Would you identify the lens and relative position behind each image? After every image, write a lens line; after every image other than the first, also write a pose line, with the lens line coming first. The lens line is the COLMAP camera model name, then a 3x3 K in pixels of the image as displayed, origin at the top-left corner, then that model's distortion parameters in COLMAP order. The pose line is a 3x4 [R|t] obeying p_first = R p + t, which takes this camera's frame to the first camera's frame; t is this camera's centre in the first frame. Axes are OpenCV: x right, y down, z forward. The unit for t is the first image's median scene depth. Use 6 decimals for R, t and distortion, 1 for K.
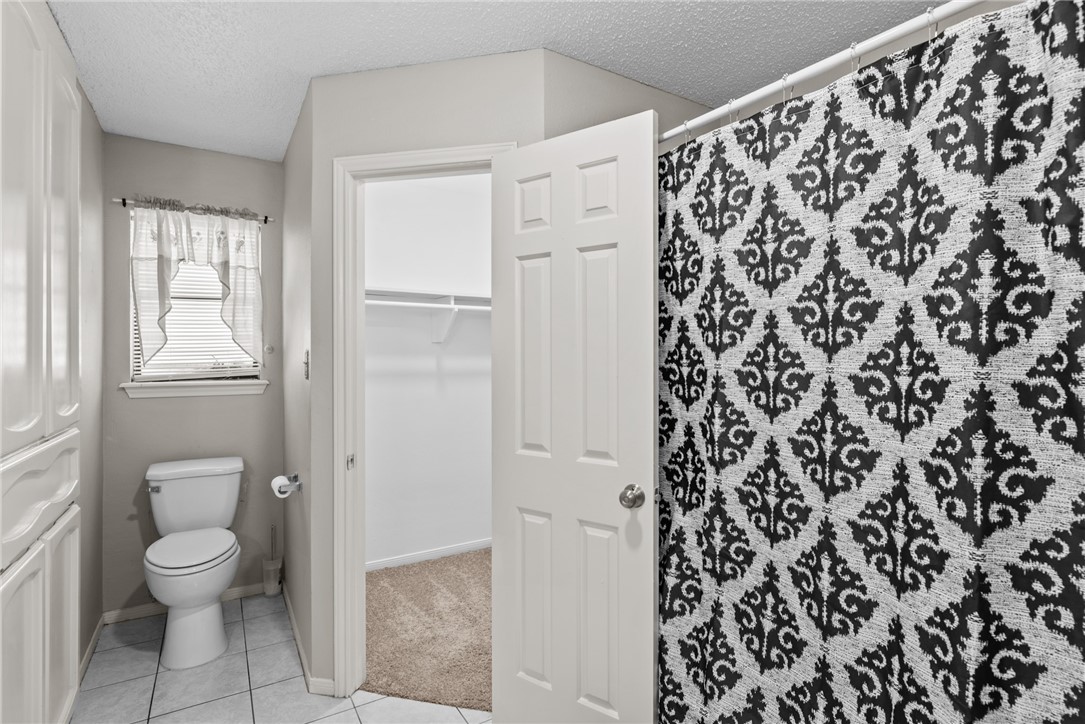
lens RADIAL K [[547.4, 0, 545.5], [0, 547.4, 357.5], [0, 0, 1]] dist [-0.005603, -0.001593]
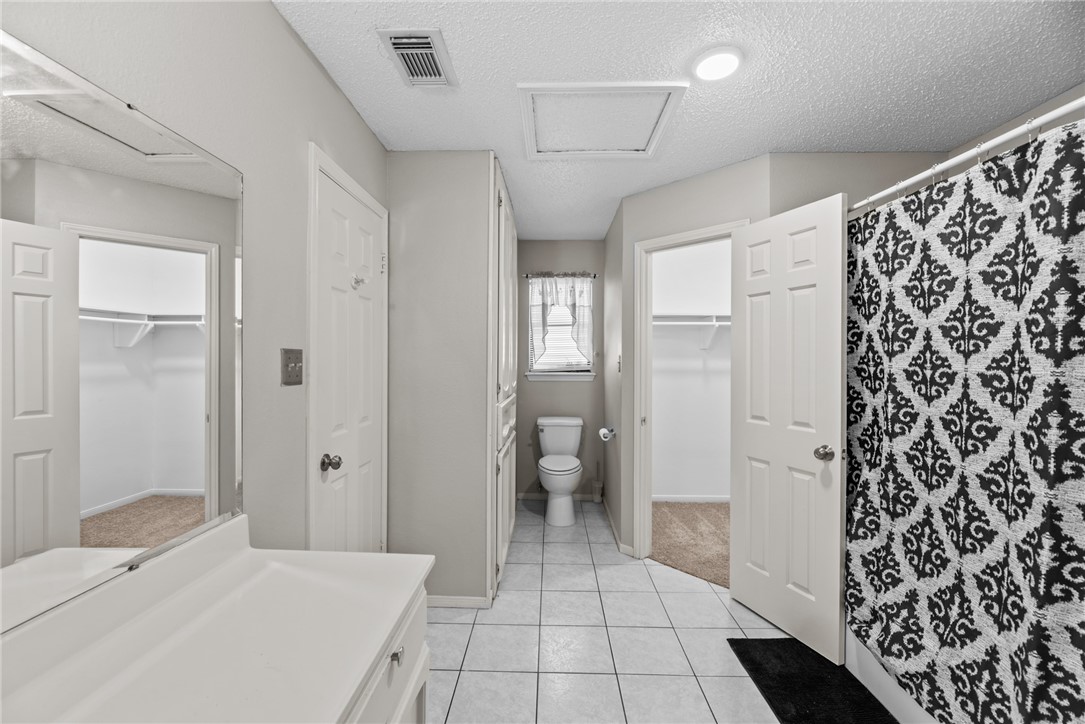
lens RADIAL K [[455.5, 0, 542.7], [0, 455.5, 359.0], [0, 0, 1]] dist [-0.000203, -0.000625]
pose [[0.847076, 0.003611, -0.531459, 0.180355], [-0.004138, 0.999991, 0.000199, -0.000461], [0.531456, 0.002031, 0.847084, -0.509282]]
